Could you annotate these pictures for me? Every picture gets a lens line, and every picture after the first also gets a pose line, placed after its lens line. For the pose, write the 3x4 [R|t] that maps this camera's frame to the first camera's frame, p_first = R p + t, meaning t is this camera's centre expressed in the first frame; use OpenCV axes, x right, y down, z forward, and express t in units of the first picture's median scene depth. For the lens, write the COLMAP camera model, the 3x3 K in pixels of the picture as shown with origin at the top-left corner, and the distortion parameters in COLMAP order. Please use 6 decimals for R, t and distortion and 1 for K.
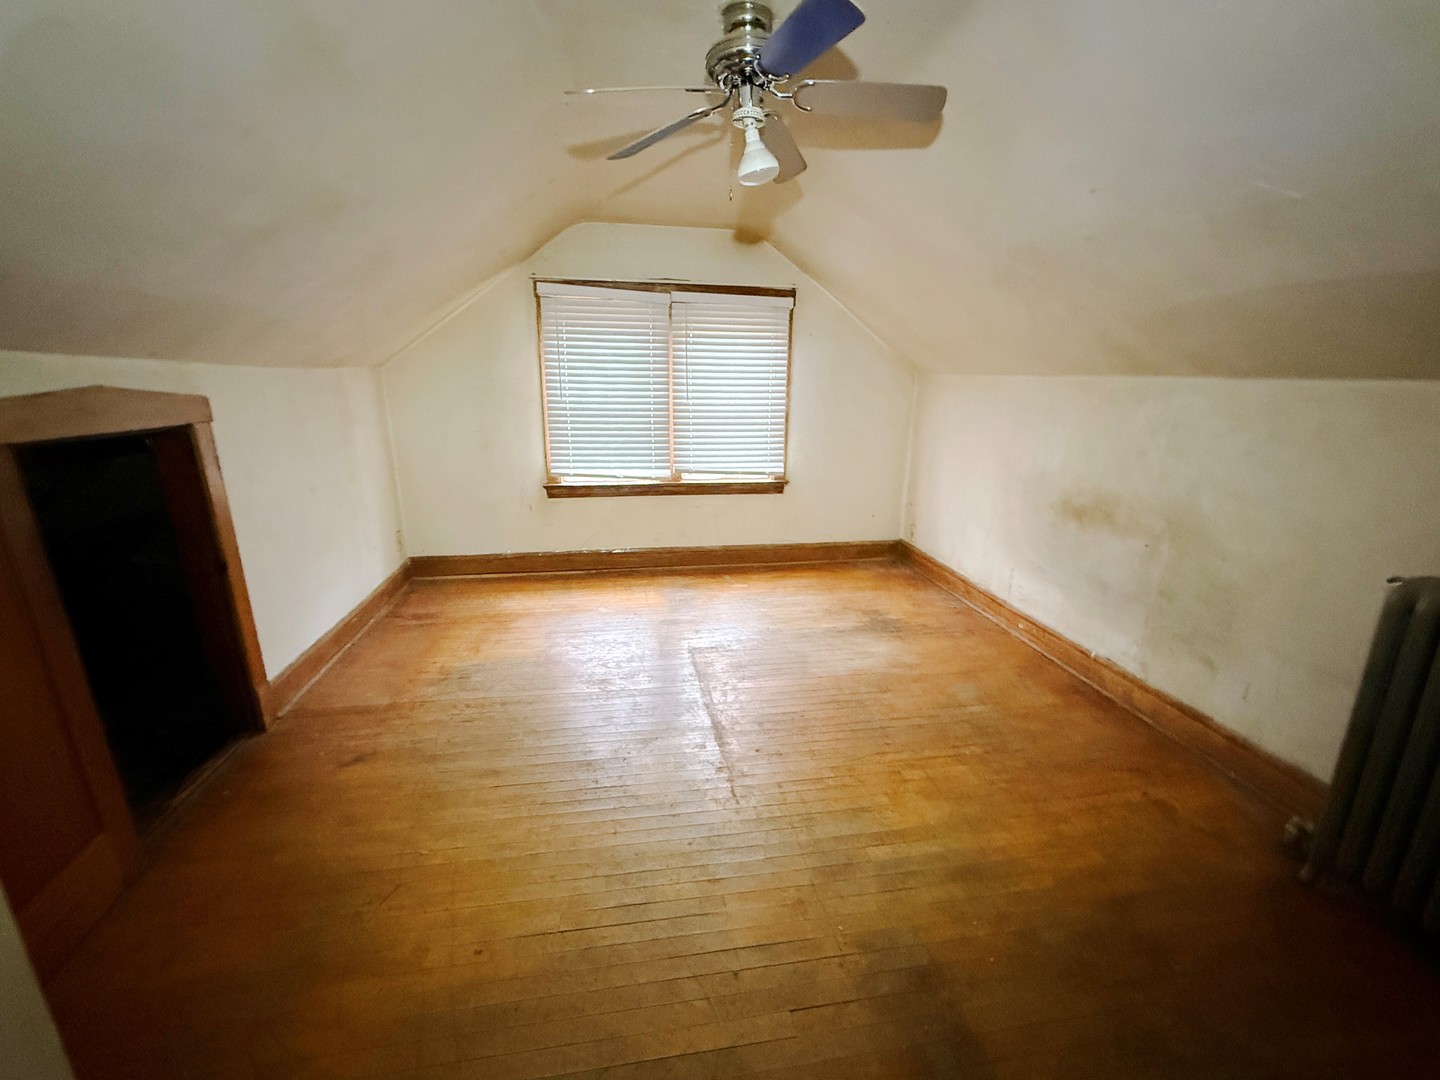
lens RADIAL K [[600.4, 0, 715.8], [0, 600.4, 535.6], [0, 0, 1]] dist [-0.000954, -0.000411]
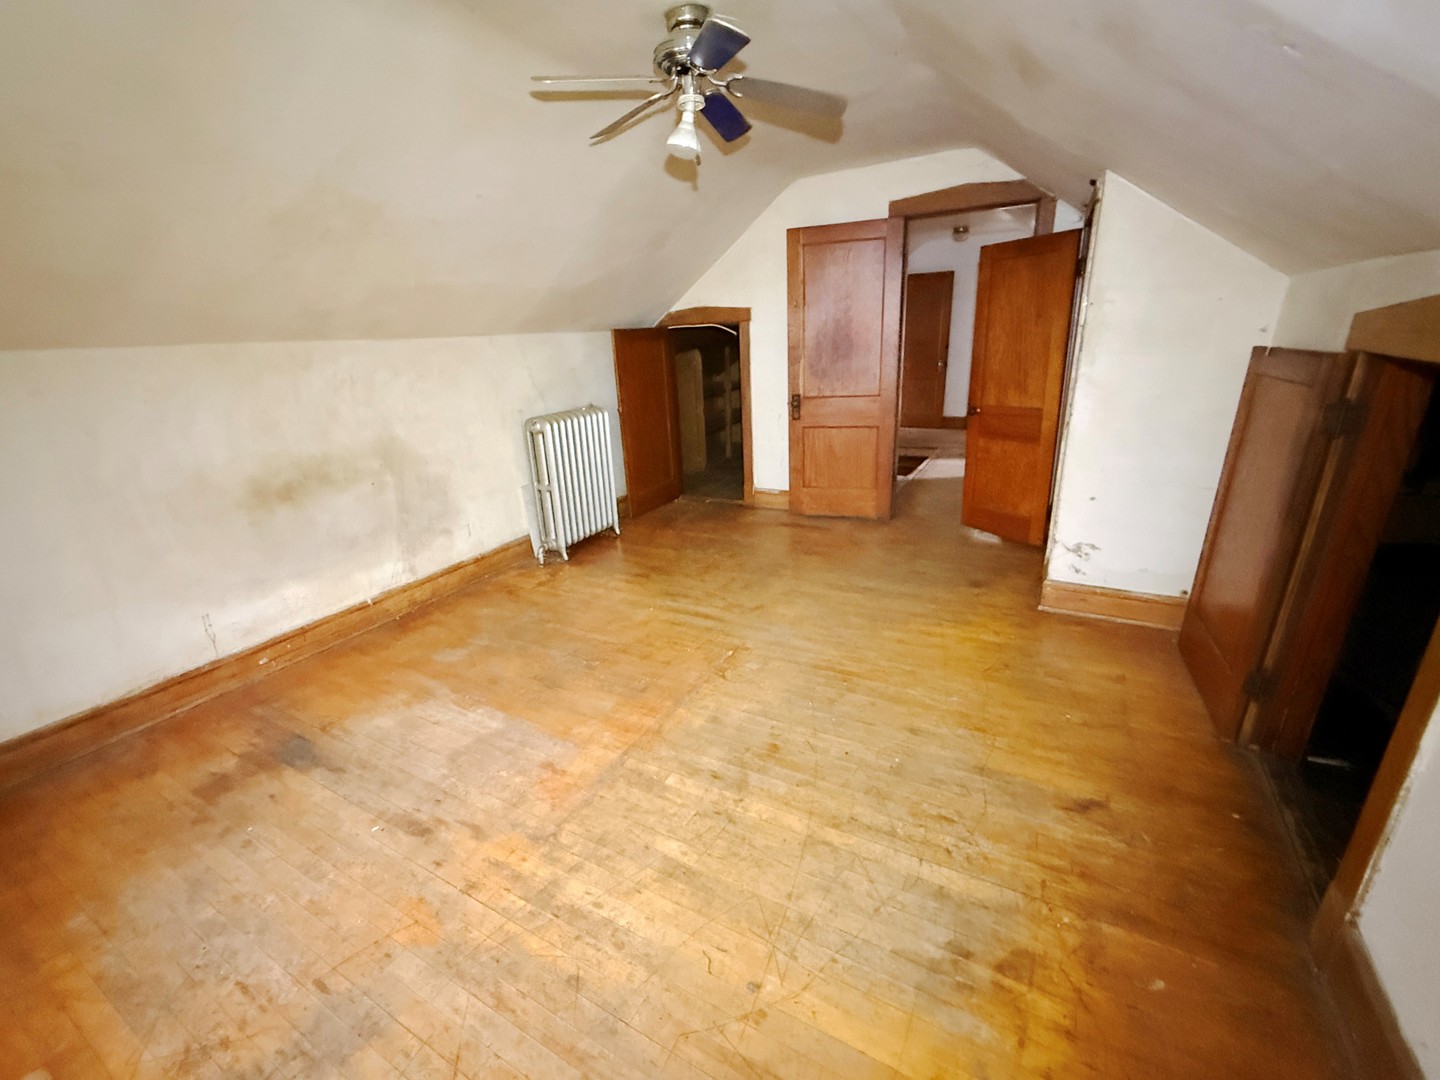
lens RADIAL K [[600.4, 0, 715.8], [0, 600.4, 535.6], [0, 0, 1]] dist [-0.000954, -0.000411]
pose [[-0.773797, -0.173352, 0.609252, -0.538803], [0.204947, 0.841572, 0.499753, -0.342649], [-0.599362, 0.511571, -0.615678, 1.332345]]
